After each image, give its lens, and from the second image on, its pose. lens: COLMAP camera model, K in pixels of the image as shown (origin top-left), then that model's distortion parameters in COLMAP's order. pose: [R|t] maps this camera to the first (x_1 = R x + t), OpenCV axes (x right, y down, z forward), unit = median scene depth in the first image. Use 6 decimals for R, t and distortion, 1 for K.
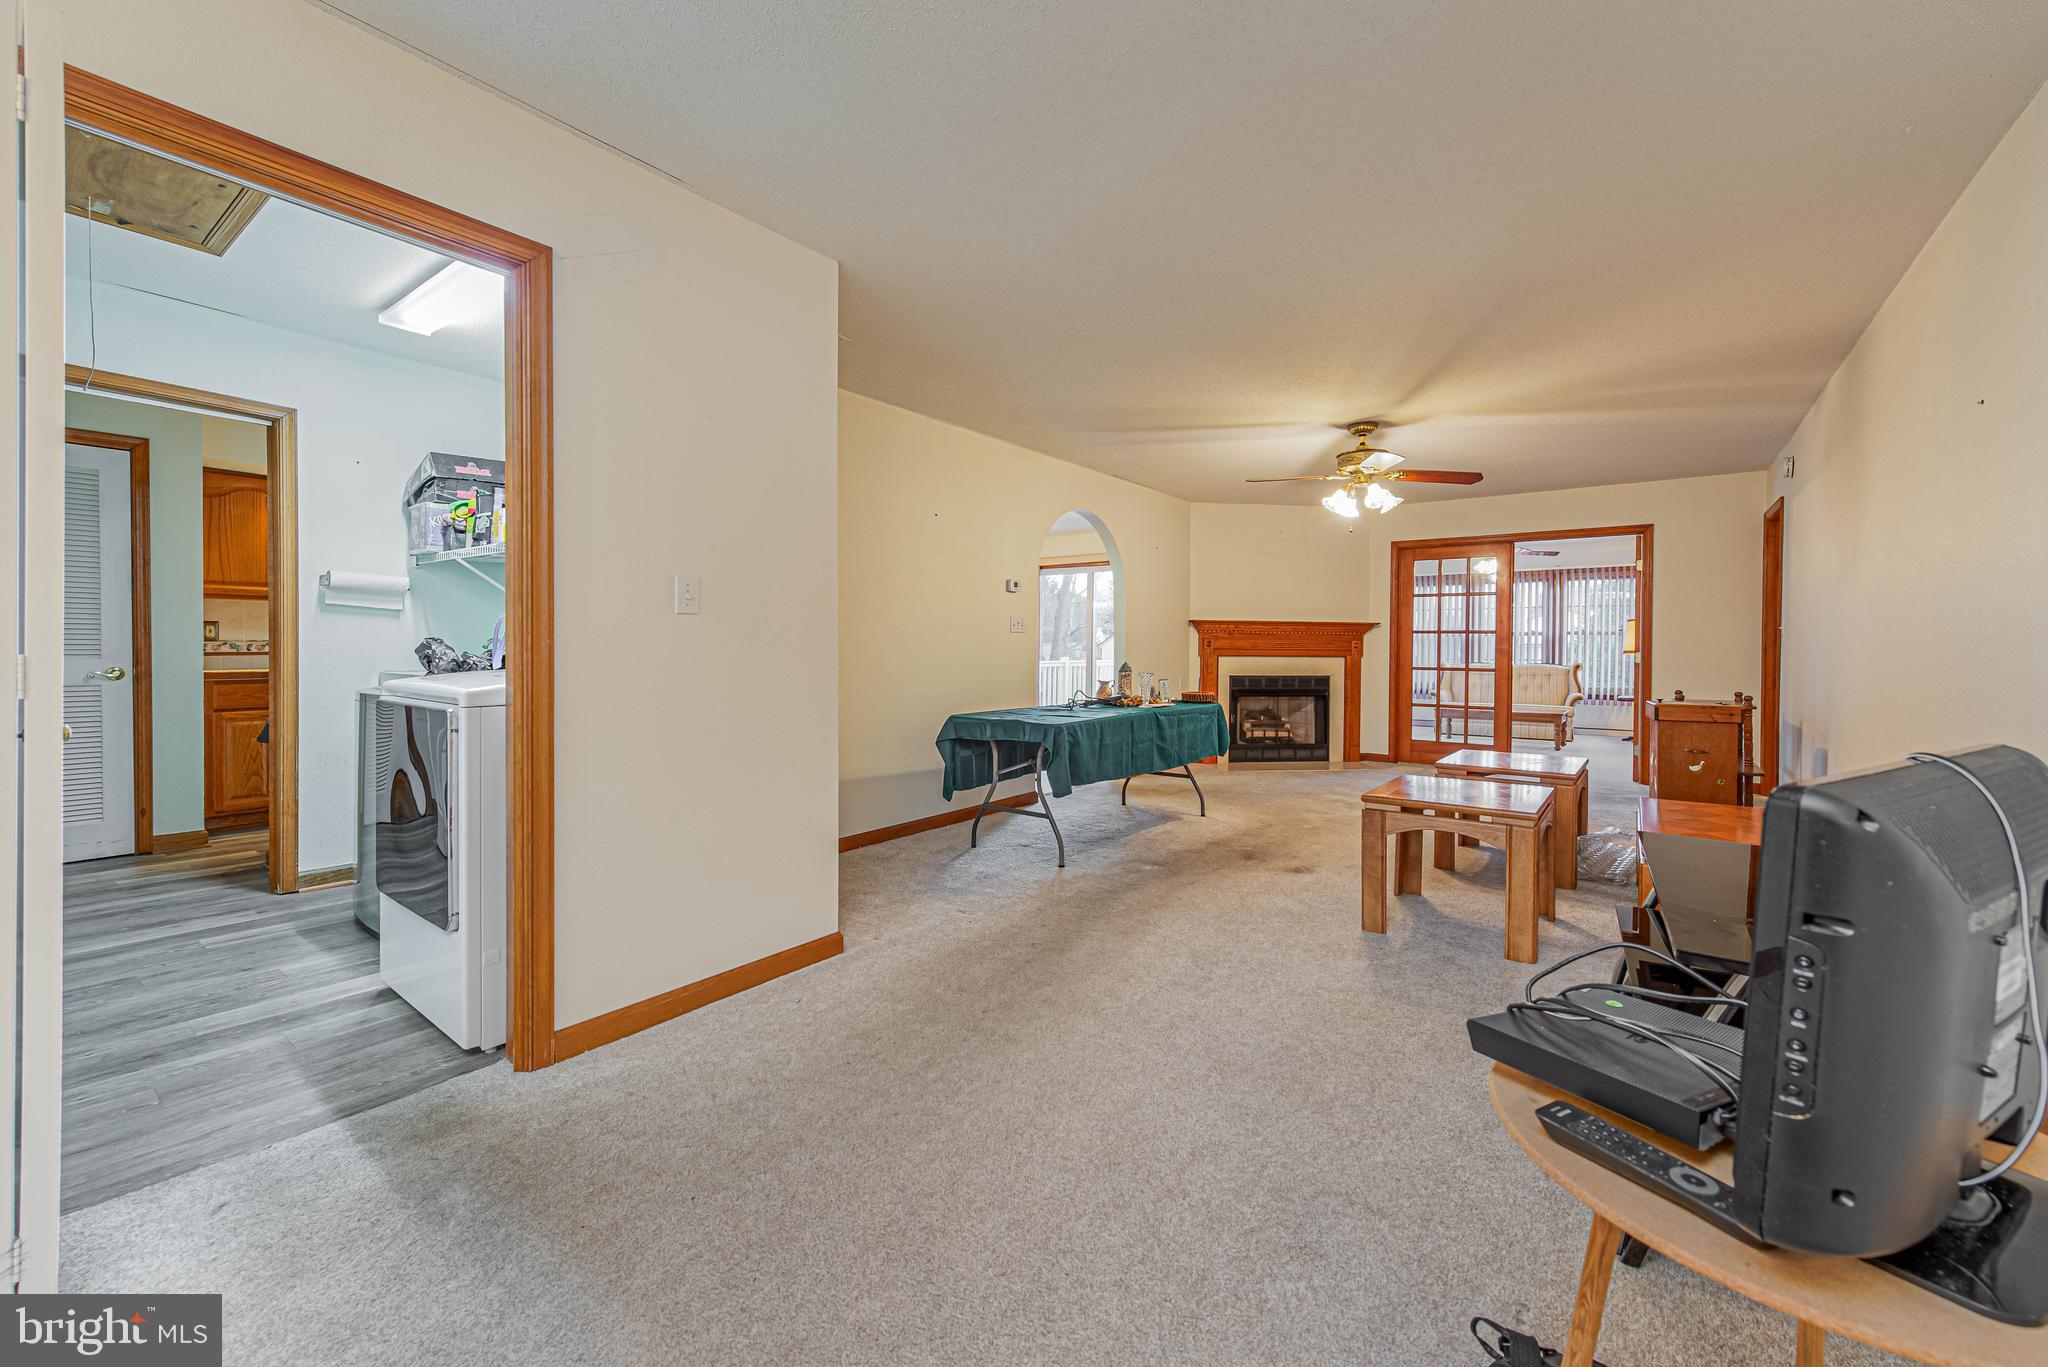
lens RADIAL K [[814.9, 0, 1035.9], [0, 814.9, 657.2], [0, 0, 1]] dist [0.006984, -0.002334]
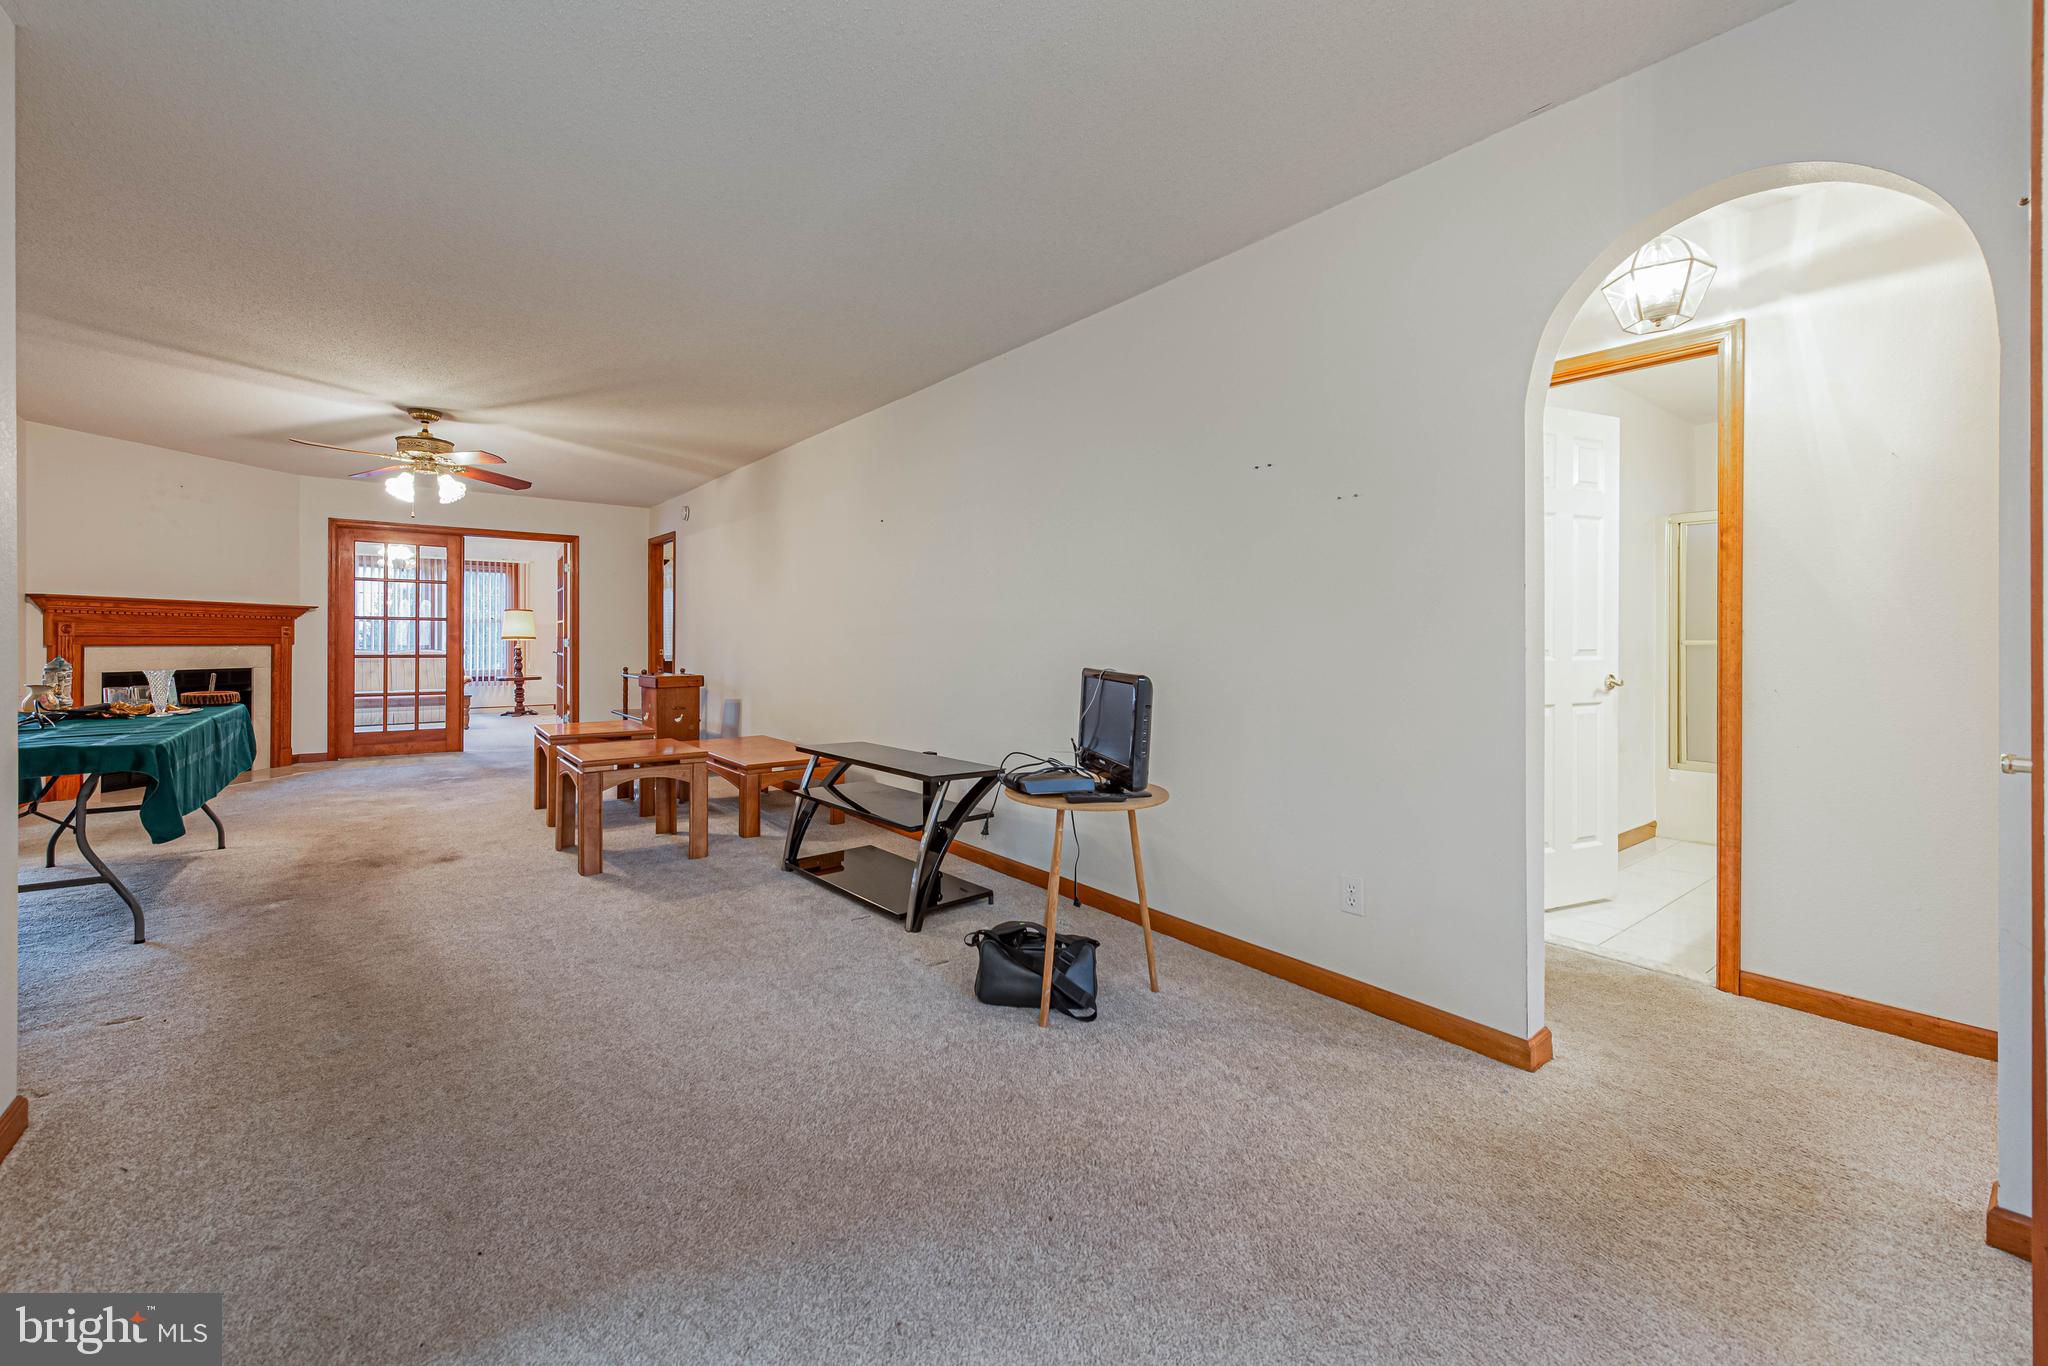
lens RADIAL K [[814.9, 0, 979.1], [0, 814.9, 643.5], [0, 0, 1]] dist [0.006984, -0.002334]
pose [[0.290838, -0.010892, 0.956710, -0.344304], [0.008655, 0.999924, 0.008753, -0.004961], [-0.956733, 0.005734, 0.290910, 0.063976]]
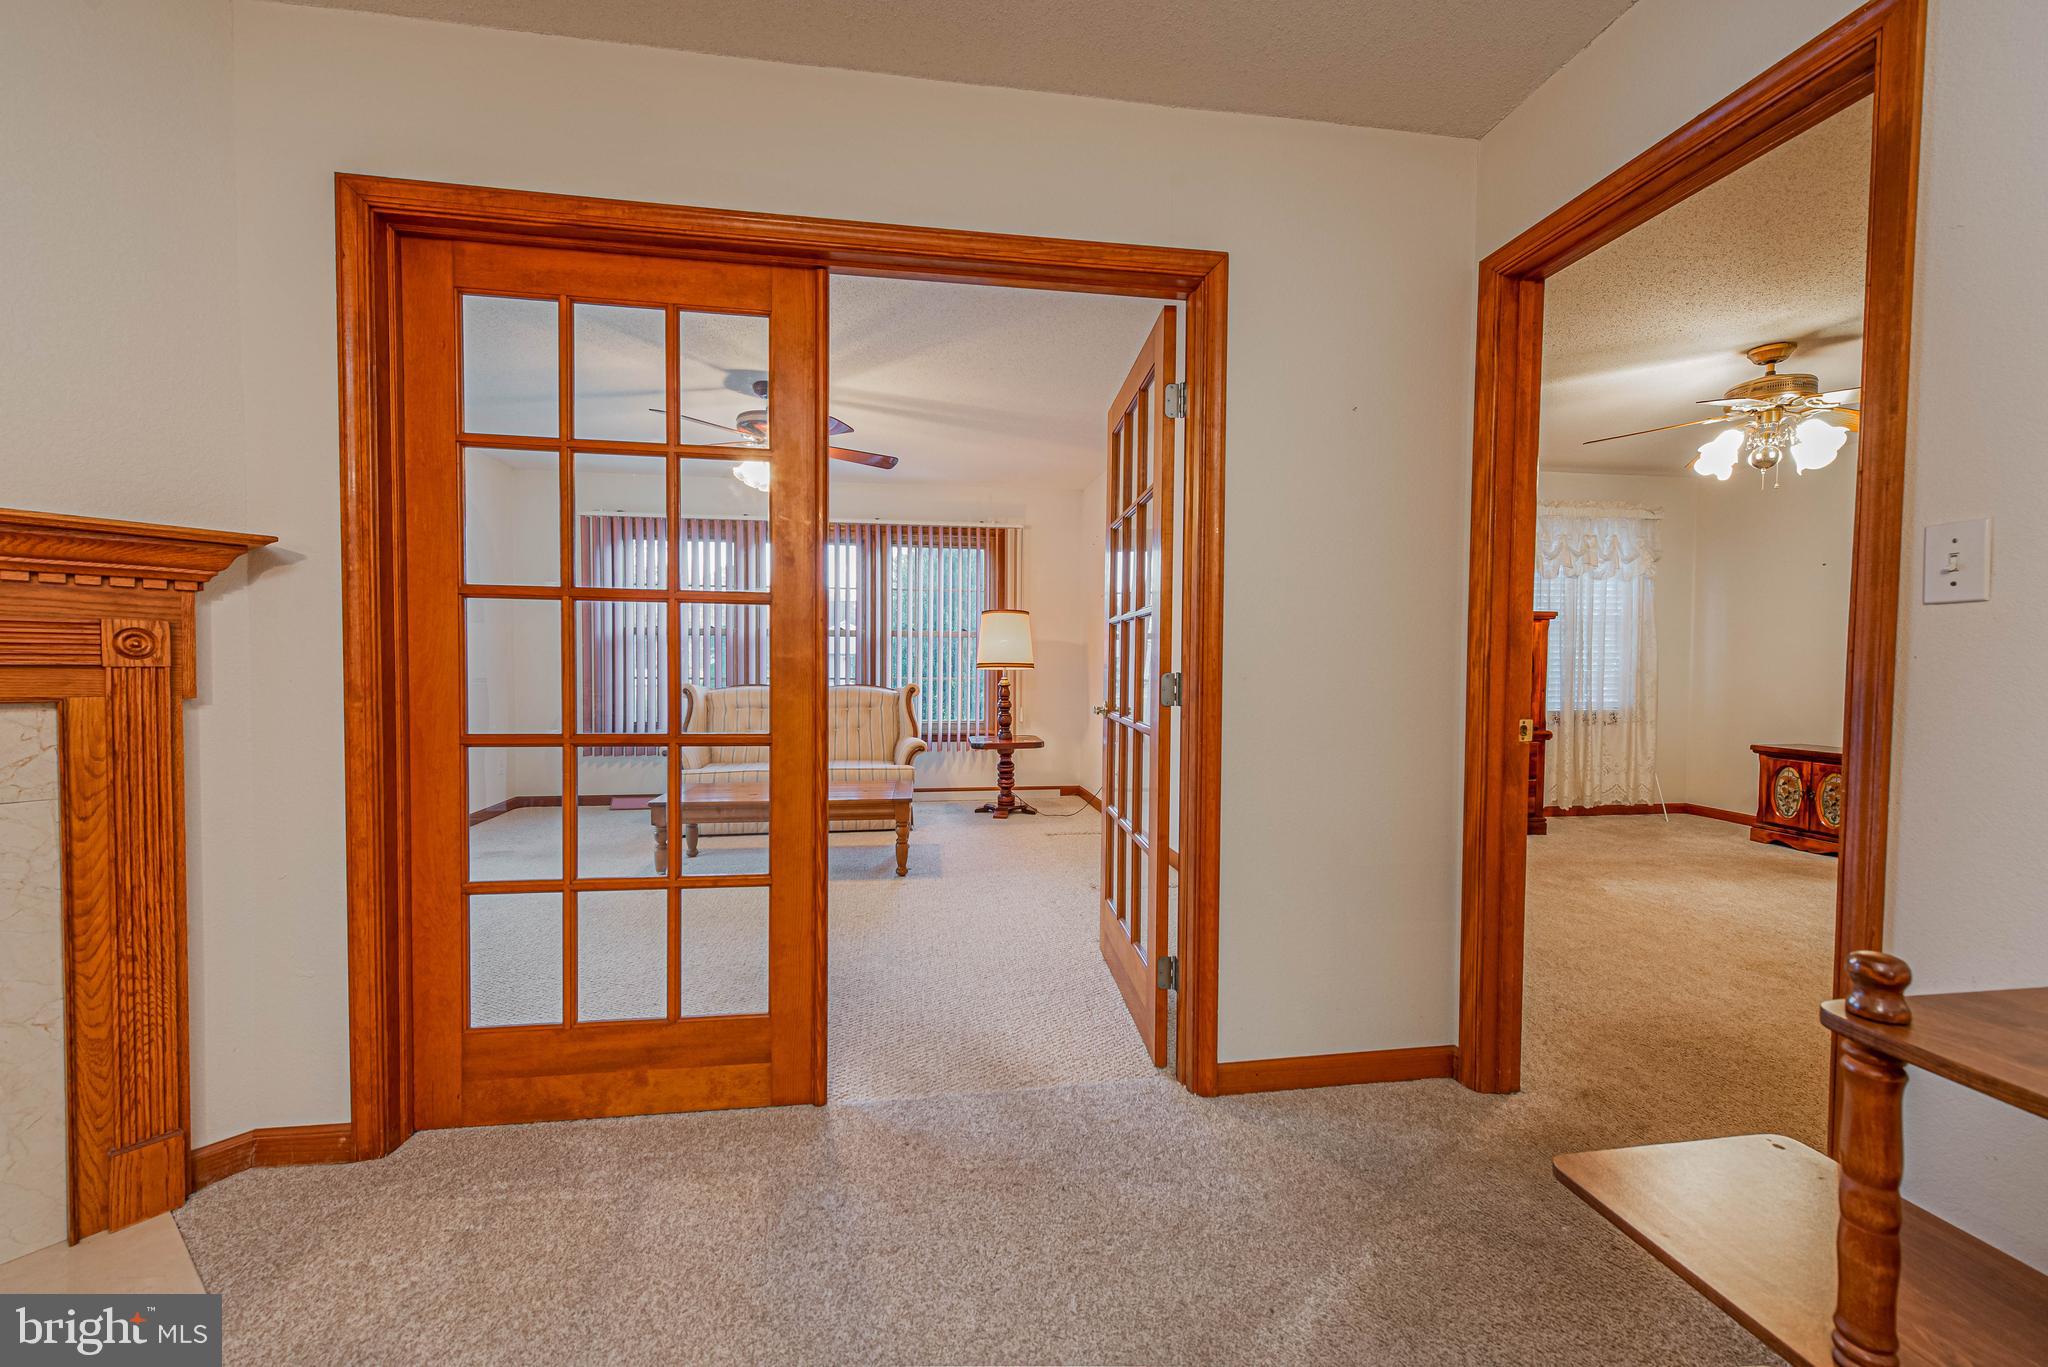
lens RADIAL K [[814.9, 0, 1012.6], [0, 814.9, 691.6], [0, 0, 1]] dist [0.006984, -0.002334]
pose [[0.713005, -0.026729, 0.700650, 0.621238], [0.005953, 0.999468, 0.032071, -0.011600], [-0.701134, -0.018695, 0.712784, 1.083499]]
